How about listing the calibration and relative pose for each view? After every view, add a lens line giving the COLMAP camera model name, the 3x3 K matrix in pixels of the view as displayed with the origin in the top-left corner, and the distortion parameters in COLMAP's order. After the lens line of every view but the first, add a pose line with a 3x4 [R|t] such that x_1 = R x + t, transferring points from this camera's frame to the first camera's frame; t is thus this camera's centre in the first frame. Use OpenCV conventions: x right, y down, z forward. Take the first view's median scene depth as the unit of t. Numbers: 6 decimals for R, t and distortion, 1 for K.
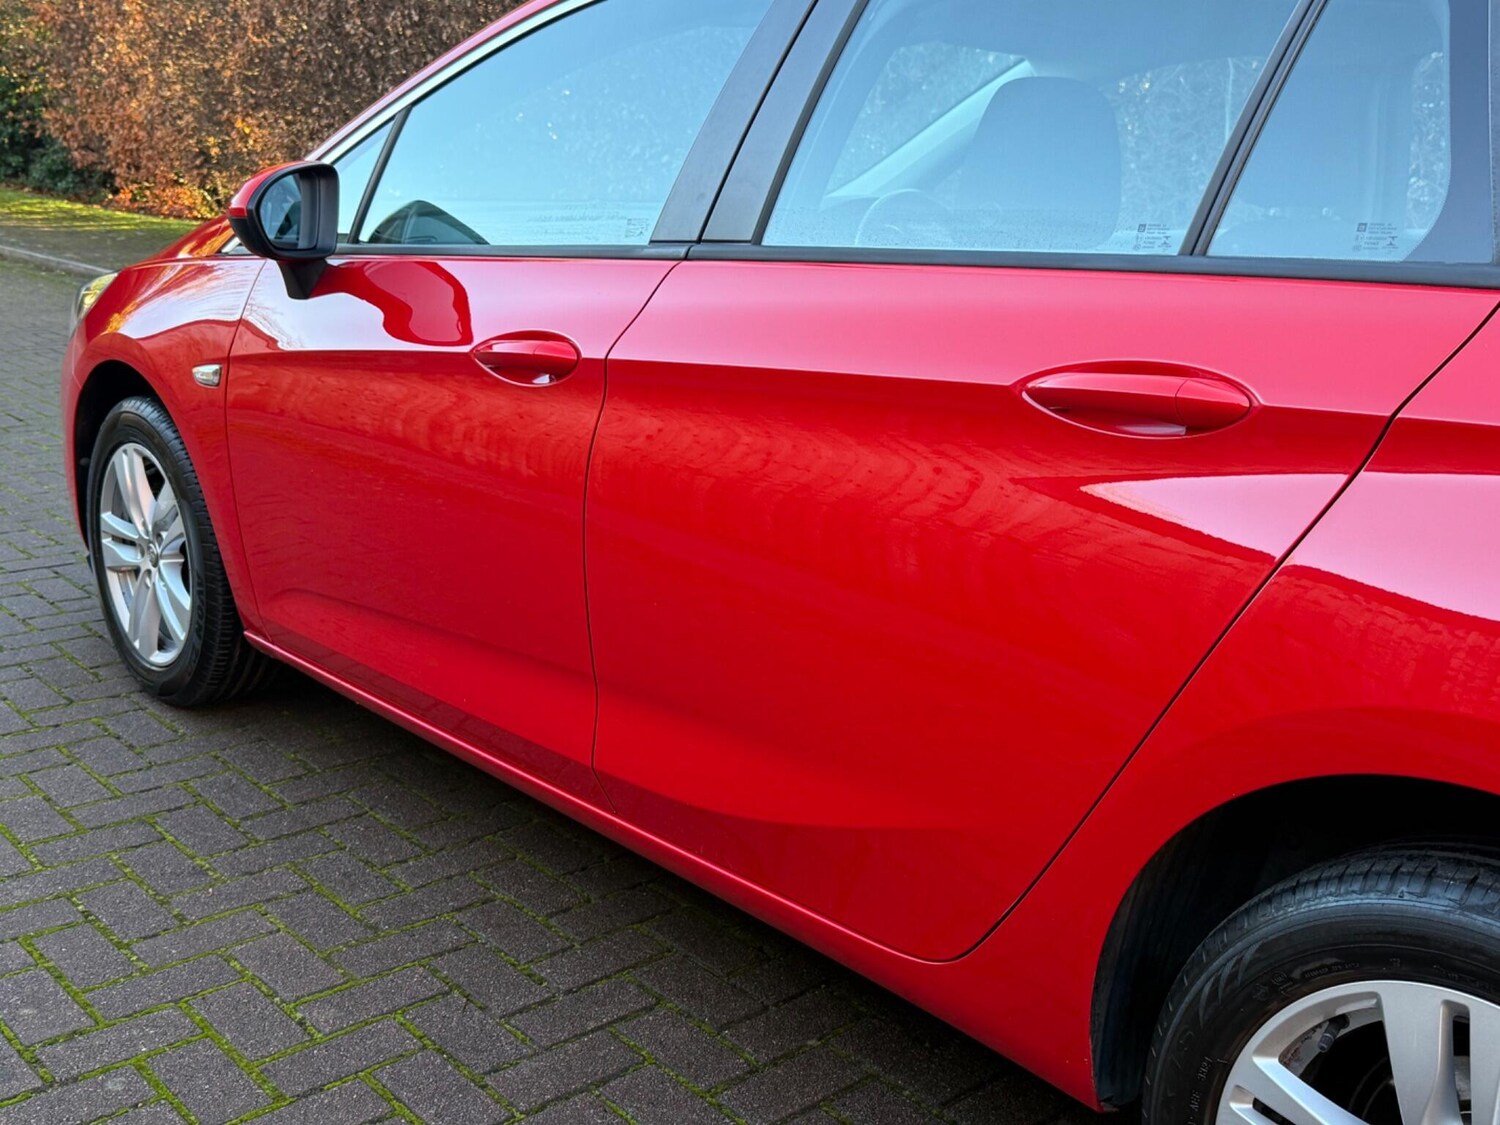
lens RADIAL K [[1670.5, 0, 750.0], [0, 1670.5, 562.5], [0, 0, 1]] dist [0.219793, -0.520017]
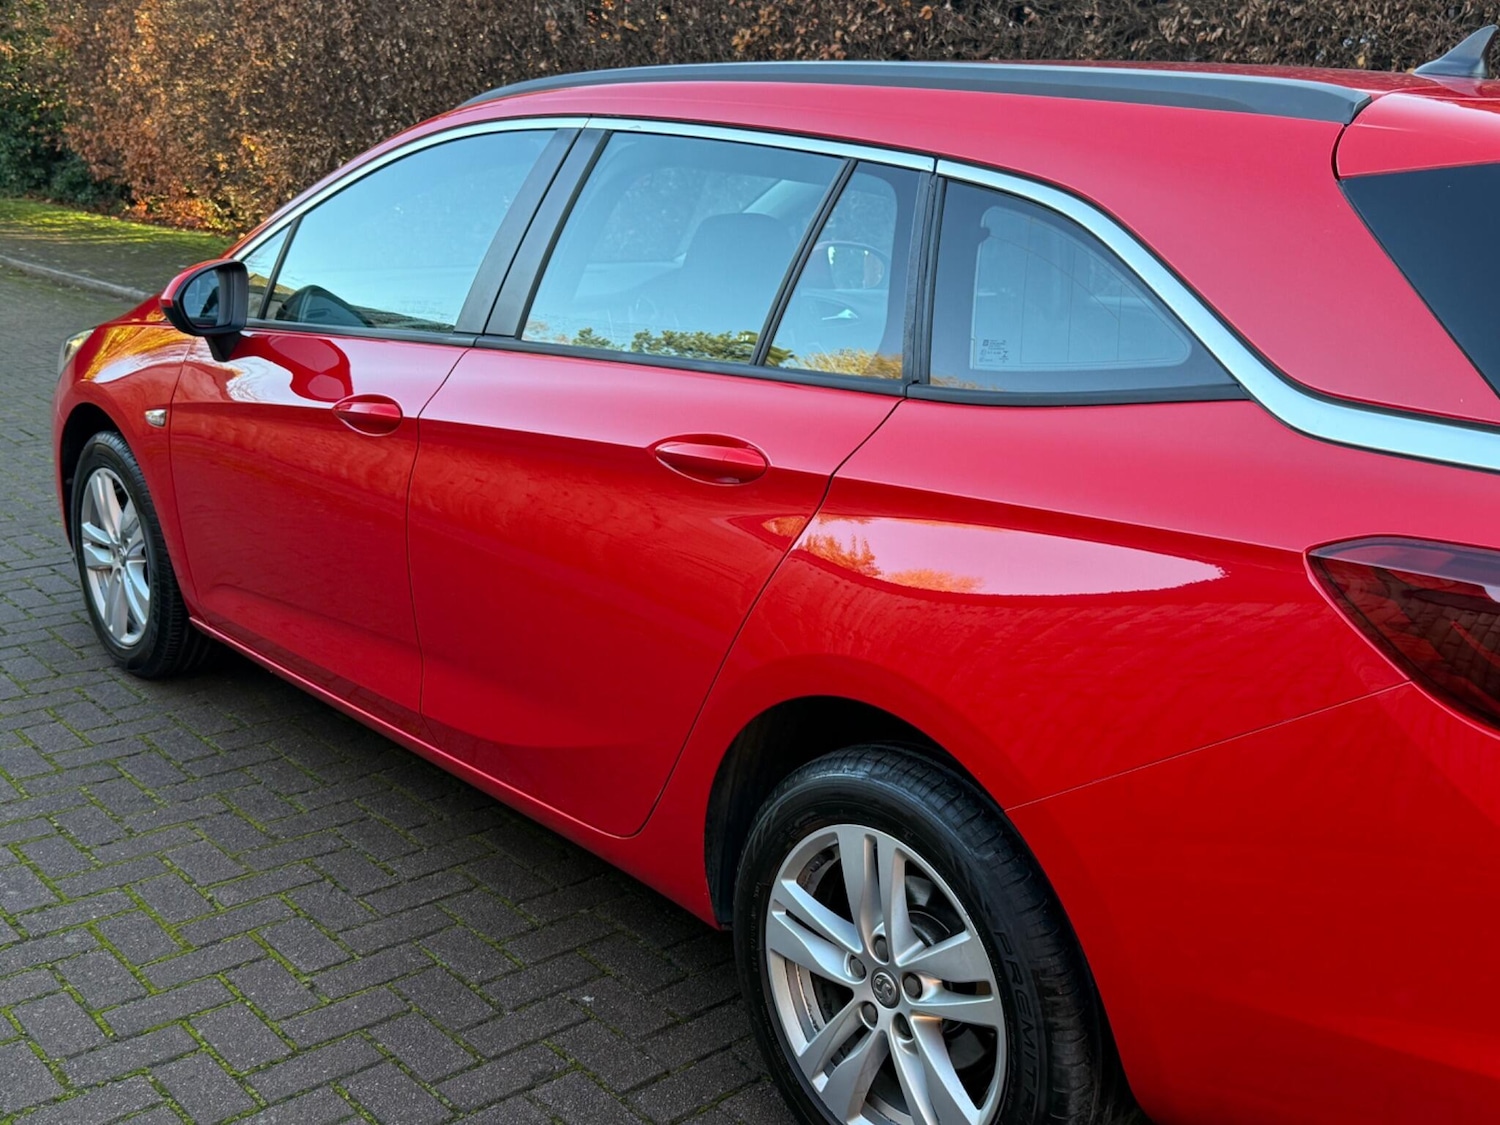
lens RADIAL K [[1670.5, 0, 750.0], [0, 1670.5, 562.5], [0, 0, 1]] dist [0.219793, -0.520017]
pose [[0.999824, -0.007600, -0.017165, 0.137577], [0.007739, 0.999938, 0.008001, -0.007000], [0.017103, -0.008133, 0.999821, -0.254415]]
